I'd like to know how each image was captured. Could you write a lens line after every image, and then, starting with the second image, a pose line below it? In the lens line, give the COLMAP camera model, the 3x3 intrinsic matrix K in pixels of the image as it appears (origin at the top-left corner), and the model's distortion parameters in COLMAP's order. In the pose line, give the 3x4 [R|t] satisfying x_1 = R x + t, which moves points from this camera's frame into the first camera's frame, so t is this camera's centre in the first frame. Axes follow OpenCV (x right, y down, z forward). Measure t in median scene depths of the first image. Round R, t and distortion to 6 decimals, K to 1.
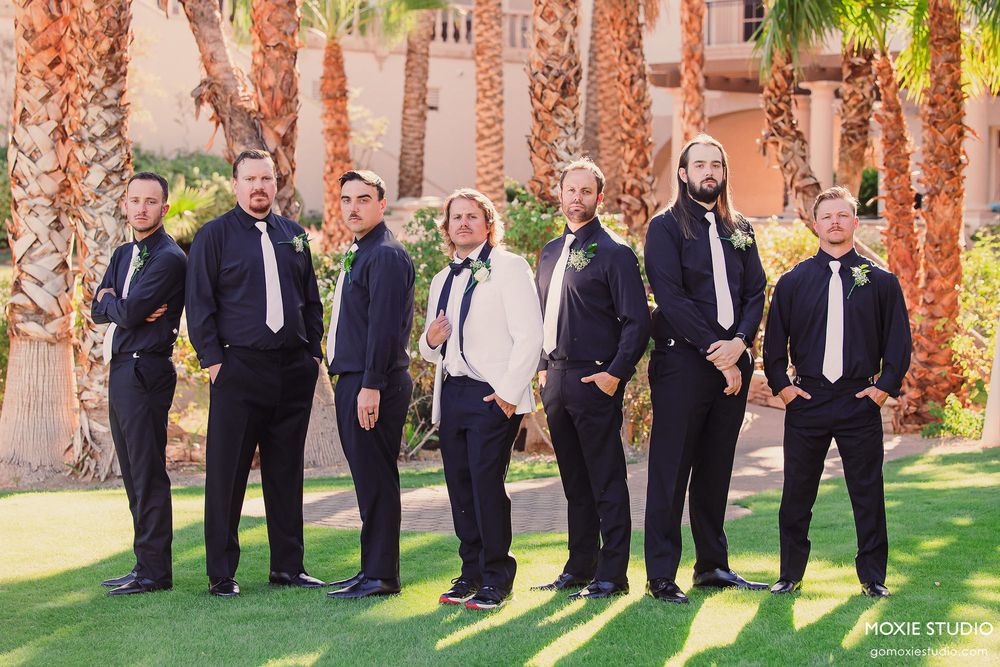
lens RADIAL K [[2540.0, 0, 486.3], [0, 2540.0, 310.1], [0, 0, 1]] dist [0.032441, -0.727916]
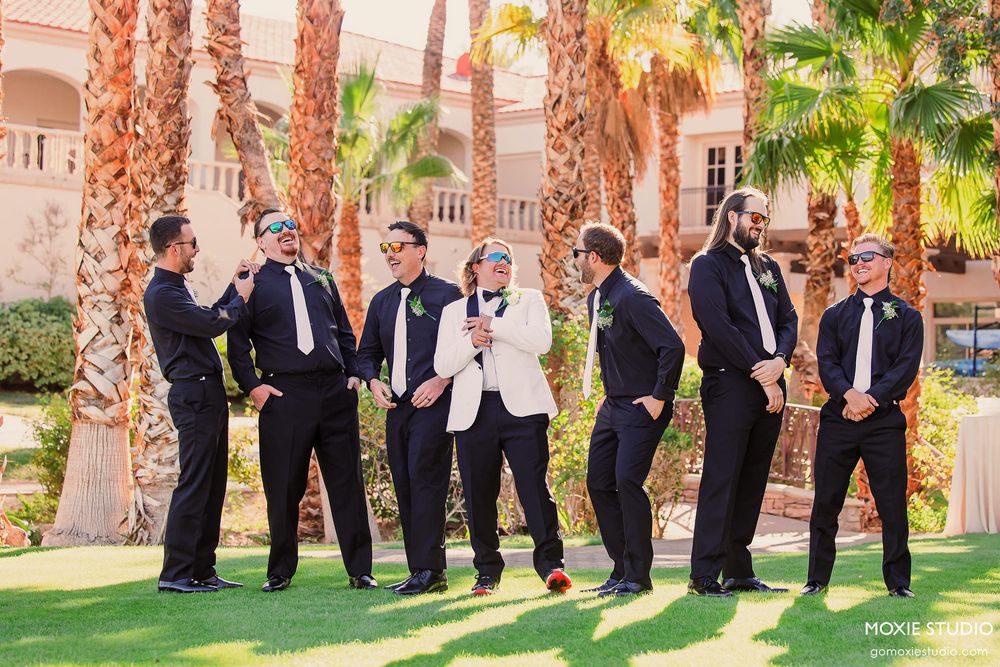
lens RADIAL K [[2260.6, 0, 528.6], [0, 2260.6, 331.5], [0, 0, 1]] dist [-0.051349, 0.266539]
pose [[0.999473, 0.015347, 0.028589, -0.014458], [-0.013354, 0.997553, -0.068633, 0.029830], [-0.029572, 0.068215, 0.997232, 0.010728]]
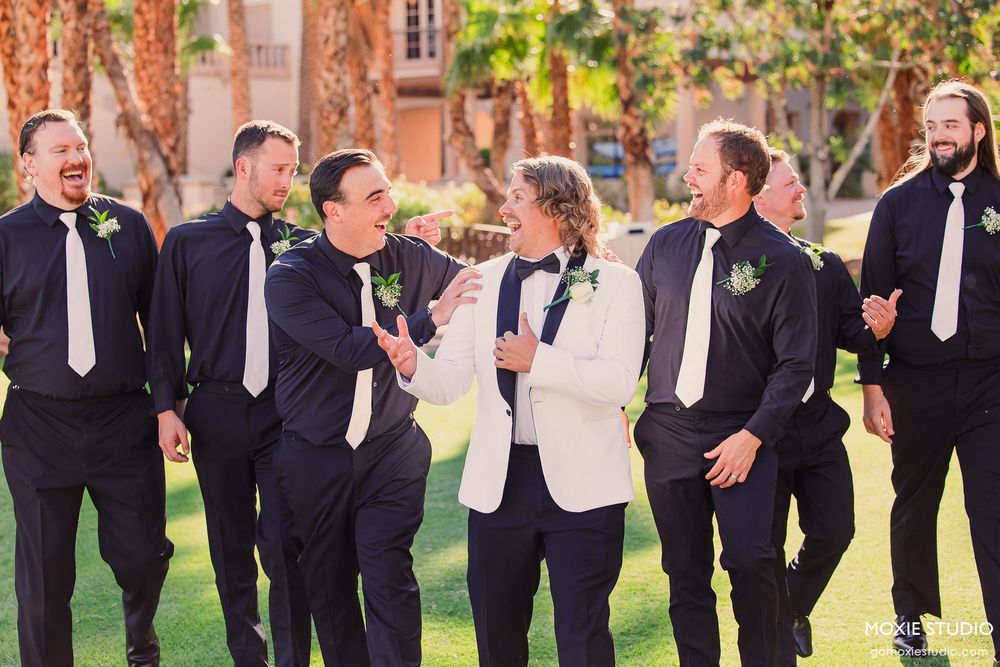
lens RADIAL K [[1950.5, 0, 500.0], [0, 1950.5, 333.5], [0, 0, 1]] dist [-0.000349, -0.053986]
pose [[0.986937, -0.043340, 0.155171, -0.063881], [0.036895, 0.998342, 0.044176, 0.004895], [-0.156828, -0.037874, 0.986899, -0.264498]]
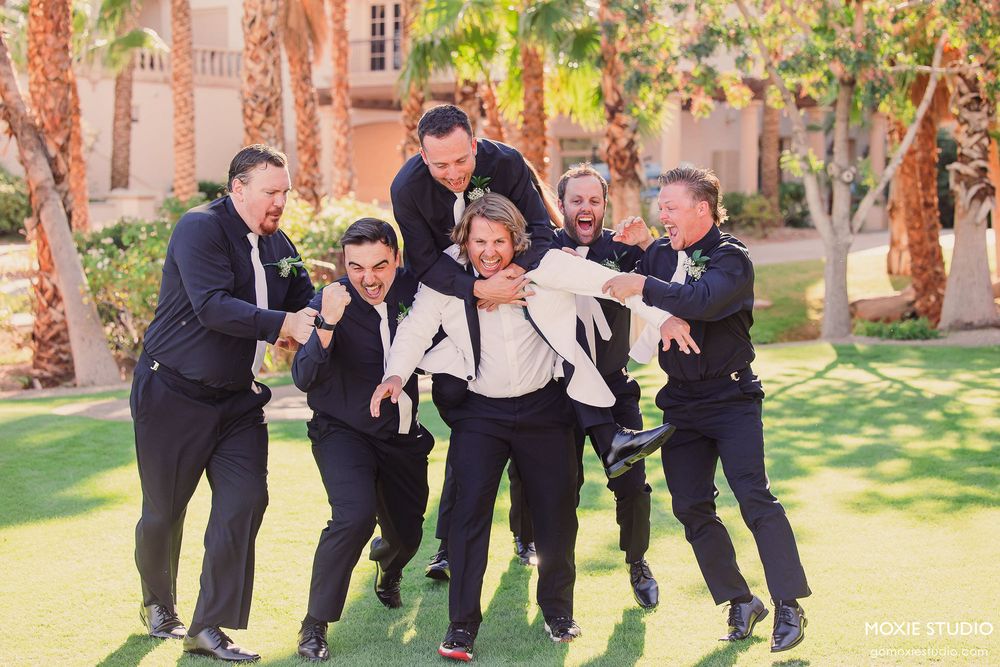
lens RADIAL K [[1950.5, 0, 500.0], [0, 1950.5, 333.5], [0, 0, 1]] dist [-0.000349, -0.053986]
pose [[0.985026, -0.017040, 0.171562, -0.025960], [0.011822, 0.999437, 0.031392, 0.002293], [-0.172001, -0.028894, 0.984673, -0.068980]]
